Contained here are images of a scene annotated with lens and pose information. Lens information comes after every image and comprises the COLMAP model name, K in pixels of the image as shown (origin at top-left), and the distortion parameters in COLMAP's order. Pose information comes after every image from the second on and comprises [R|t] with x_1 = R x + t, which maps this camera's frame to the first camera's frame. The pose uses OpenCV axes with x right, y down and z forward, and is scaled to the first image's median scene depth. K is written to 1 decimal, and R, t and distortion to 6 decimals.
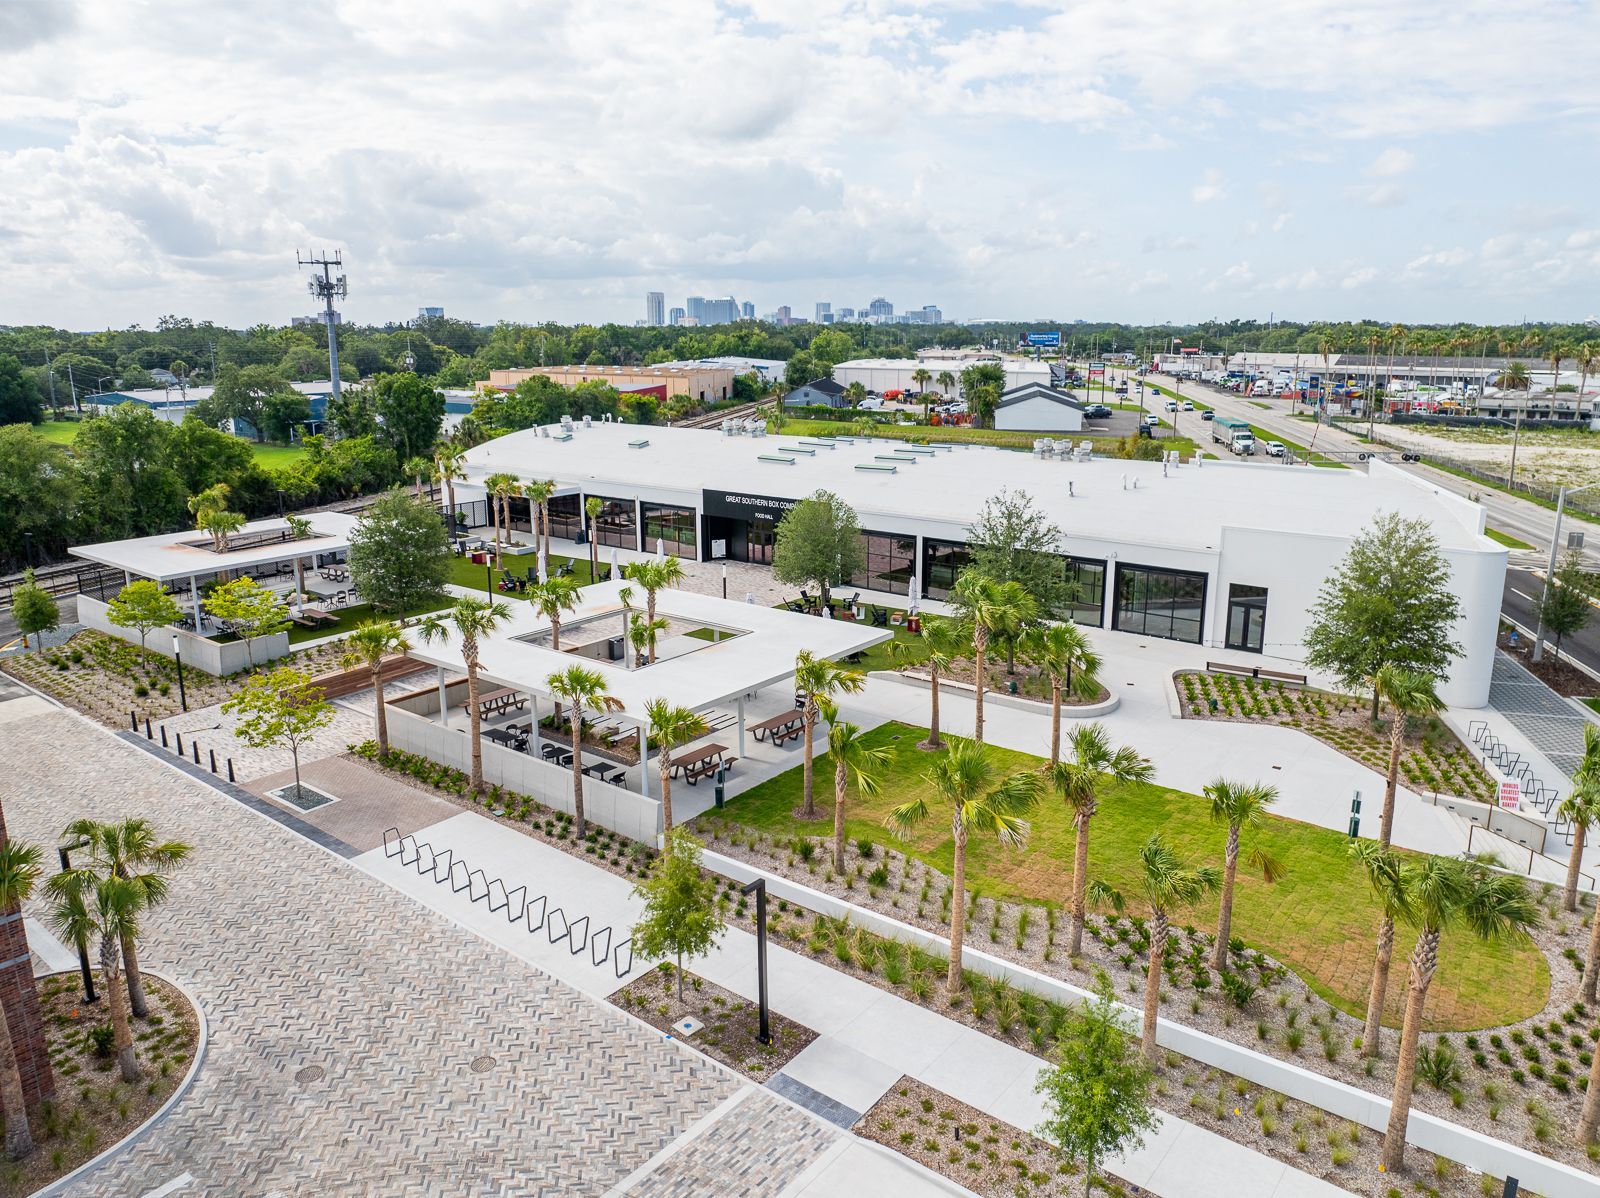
lens RADIAL K [[1125.6, 0, 805.7], [0, 1125.6, 595.1], [0, 0, 1]] dist [-0.049764, 0.023552]
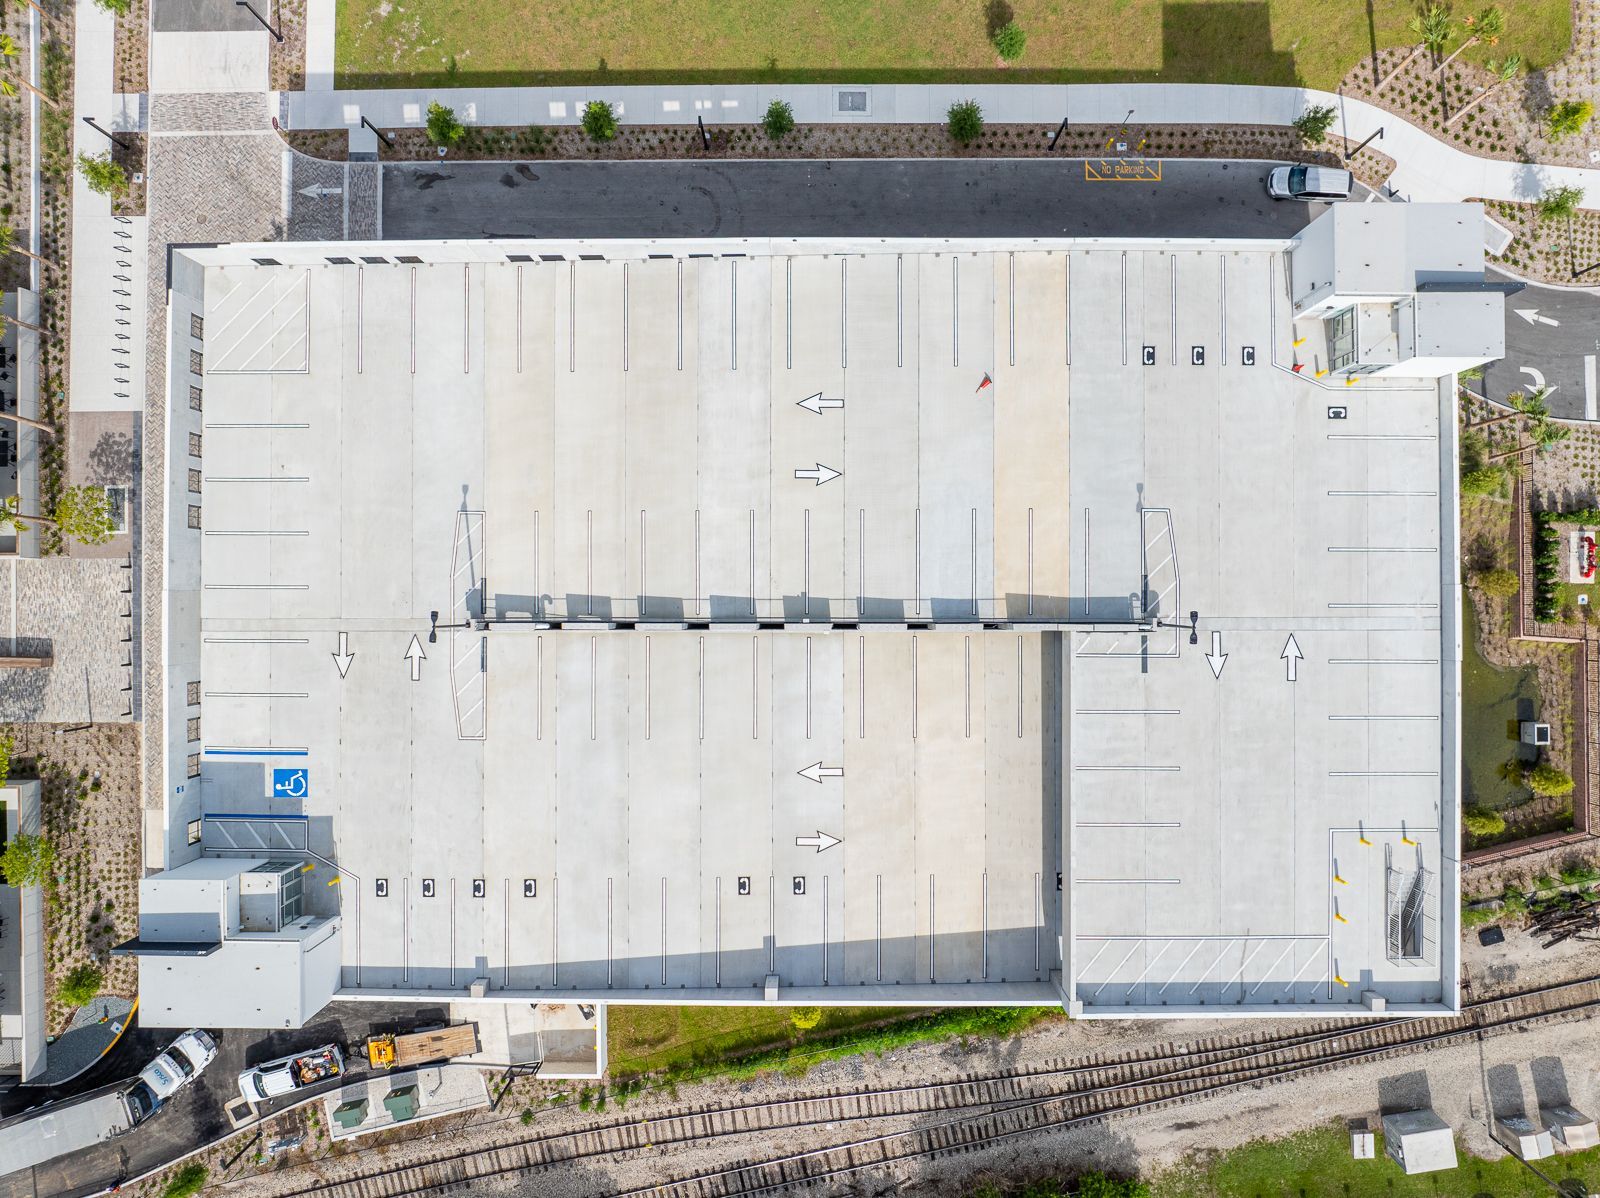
lens RADIAL K [[1125.6, 0, 805.7], [0, 1125.6, 595.1], [0, 0, 1]] dist [-0.049764, 0.023552]
pose [[-0.622042, -0.782923, 0.009796, -1.010162], [0.183380, -0.133512, 0.973933, -1.059829], [-0.761207, 0.607624, 0.226623, -0.082314]]
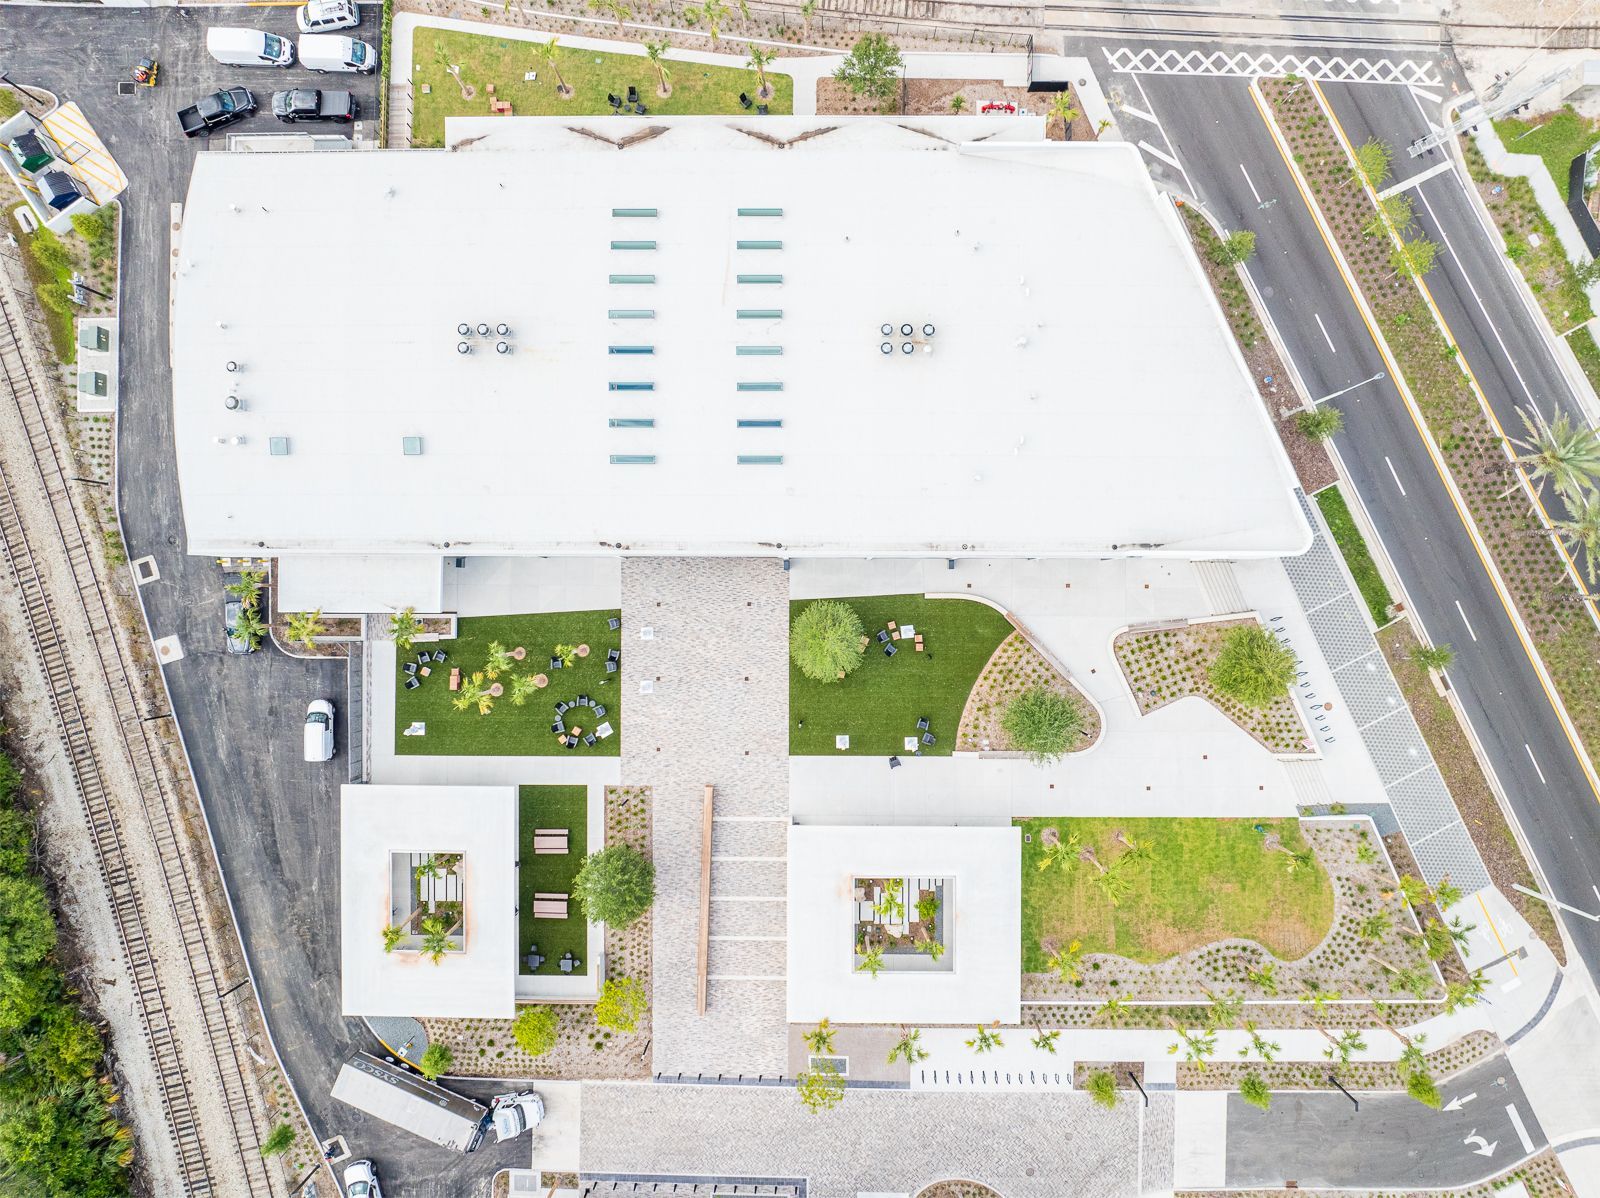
lens RADIAL K [[1120.4, 0, 807.2], [0, 1120.4, 597.8], [0, 0, 1]] dist [-0.046151, 0.029671]
pose [[0.790268, -0.612755, -0.002765, 0.038259], [0.149889, 0.188933, 0.970483, -1.620727], [-0.594146, -0.767357, 0.241153, 0.982527]]
